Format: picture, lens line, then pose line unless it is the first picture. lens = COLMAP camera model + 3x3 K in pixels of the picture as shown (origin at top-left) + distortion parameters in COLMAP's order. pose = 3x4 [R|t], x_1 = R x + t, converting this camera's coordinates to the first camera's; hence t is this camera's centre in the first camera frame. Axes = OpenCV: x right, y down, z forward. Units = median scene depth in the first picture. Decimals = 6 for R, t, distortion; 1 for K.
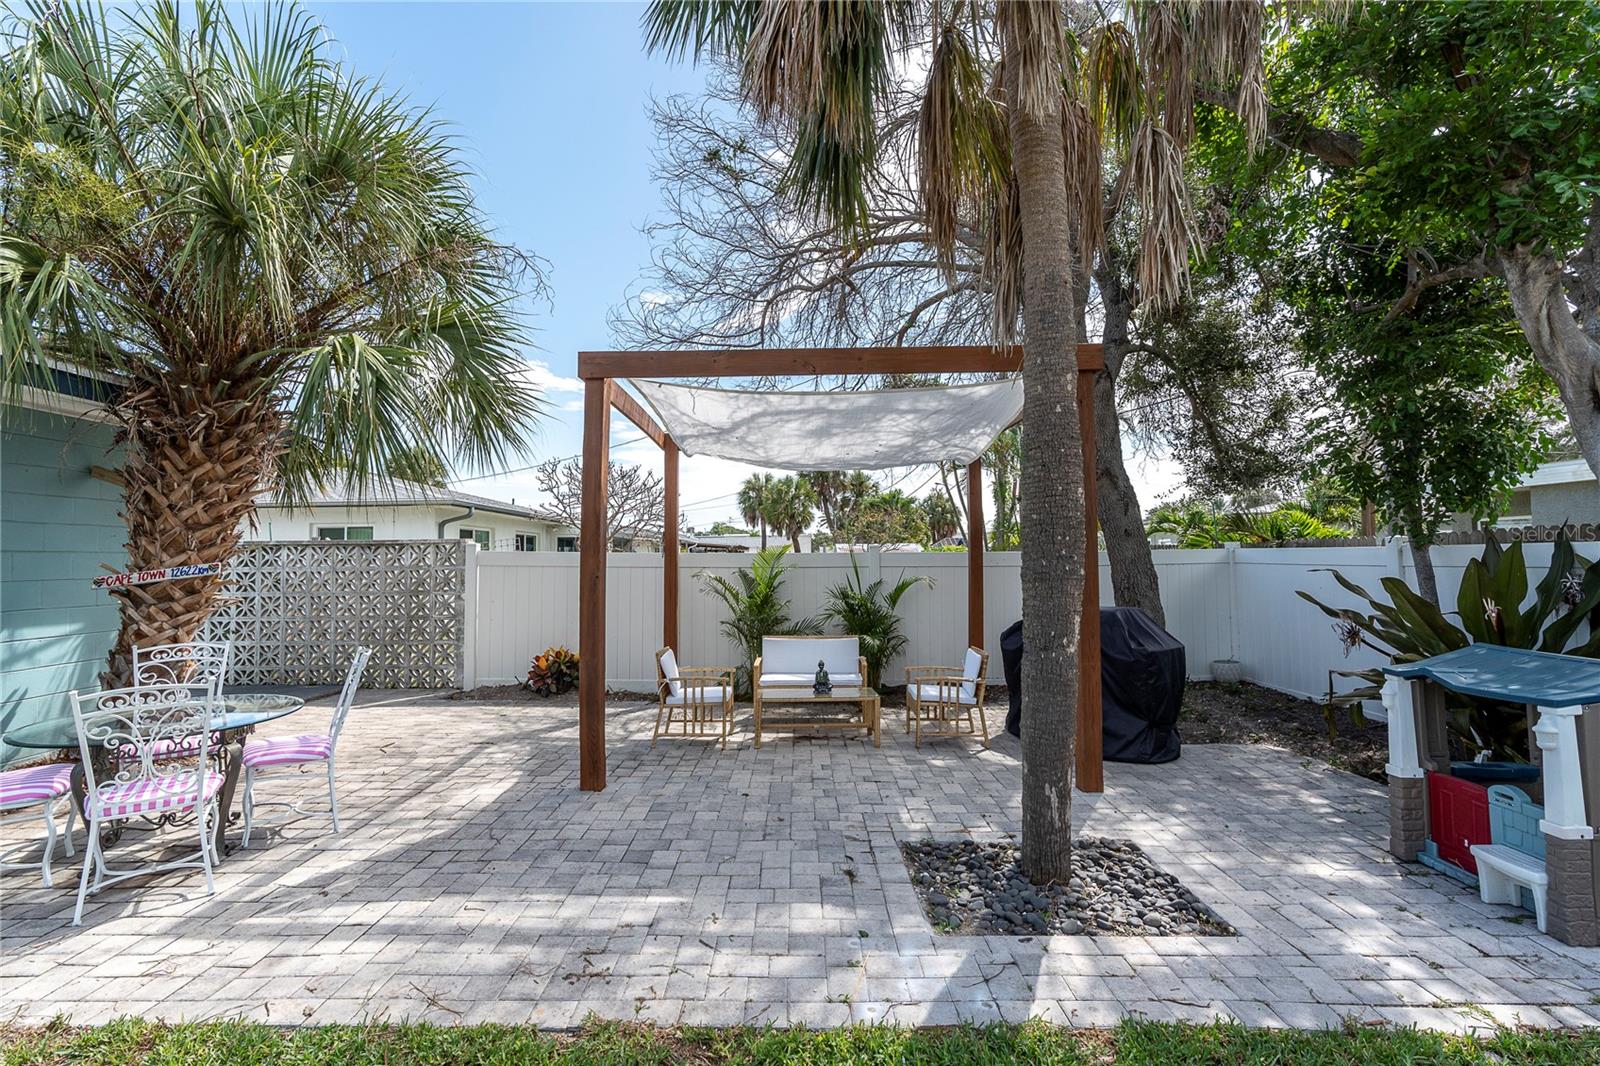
lens RADIAL K [[716.8, 0, 799.3], [0, 716.8, 524.3], [0, 0, 1]] dist [-0.006527, -0.000054]
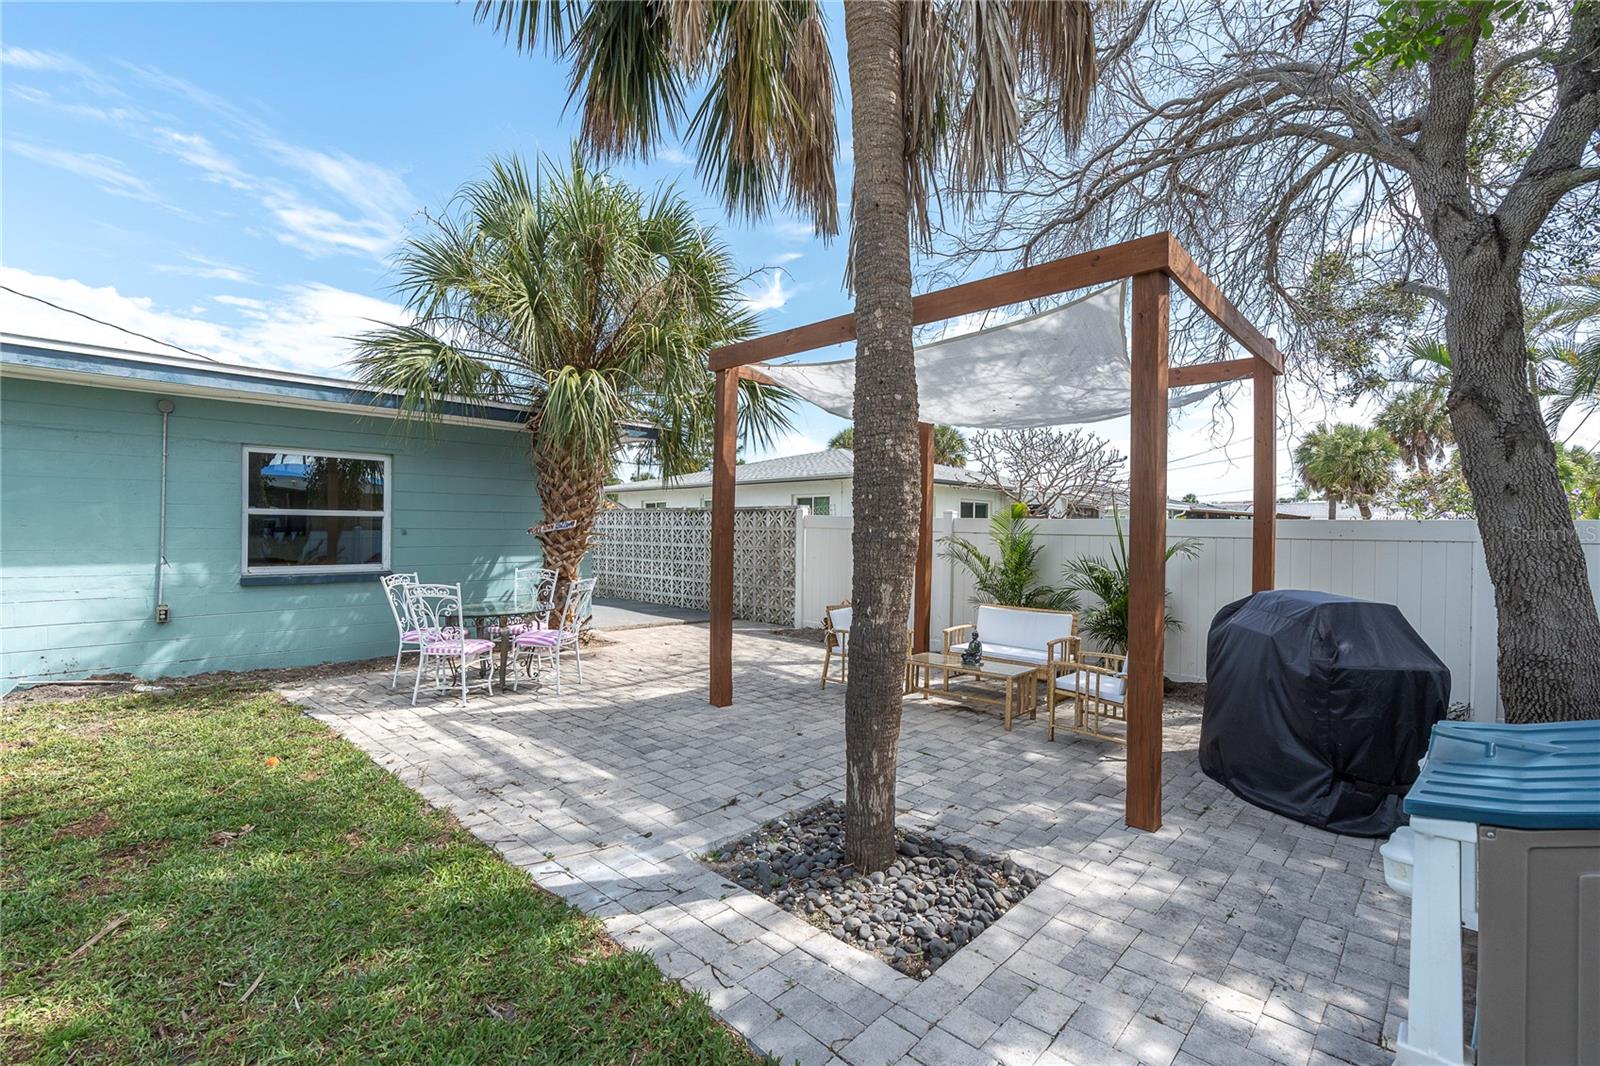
lens RADIAL K [[716.8, 0, 799.3], [0, 716.8, 524.3], [0, 0, 1]] dist [-0.006527, -0.000054]
pose [[0.730063, 0.012753, -0.683261, 0.928585], [0.016867, 0.999185, 0.036673, 0.020750], [0.683171, -0.038298, 0.729253, 0.287742]]
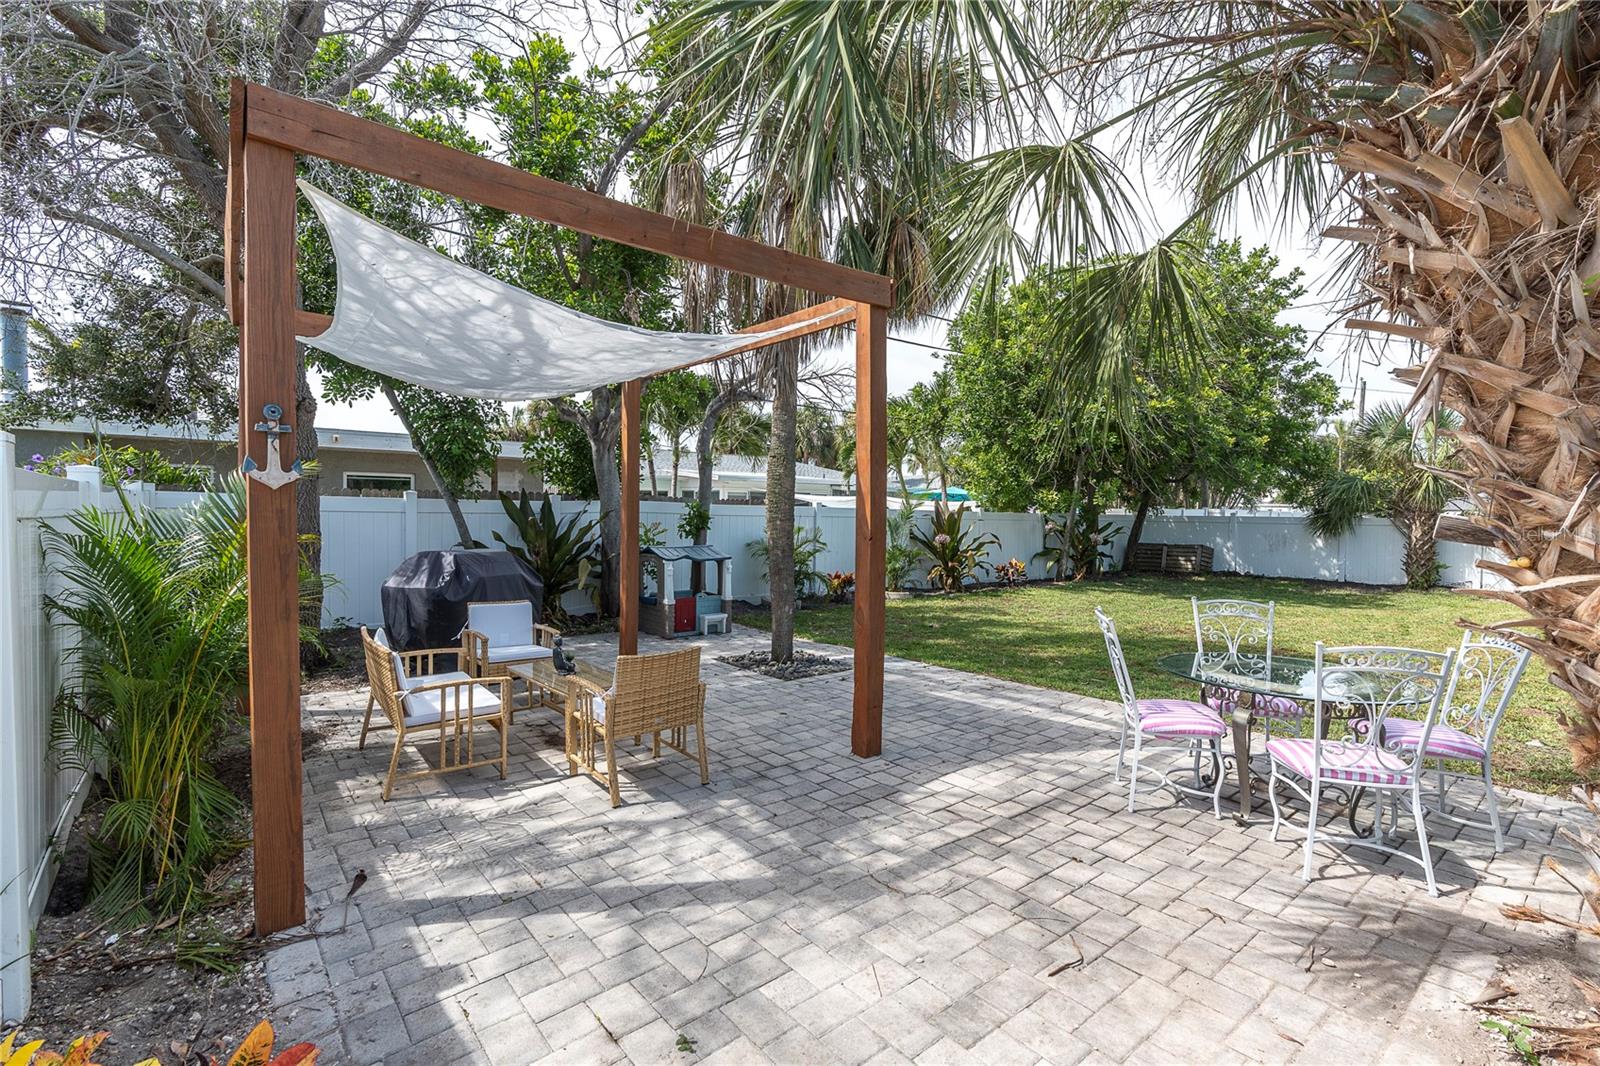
lens RADIAL K [[716.8, 0, 799.3], [0, 716.8, 524.3], [0, 0, 1]] dist [-0.006527, -0.000054]
pose [[-0.630515, -0.018880, 0.775947, -1.351982], [-0.046513, 0.998827, -0.013492, 0.121179], [-0.774782, -0.044598, -0.630653, 2.373679]]
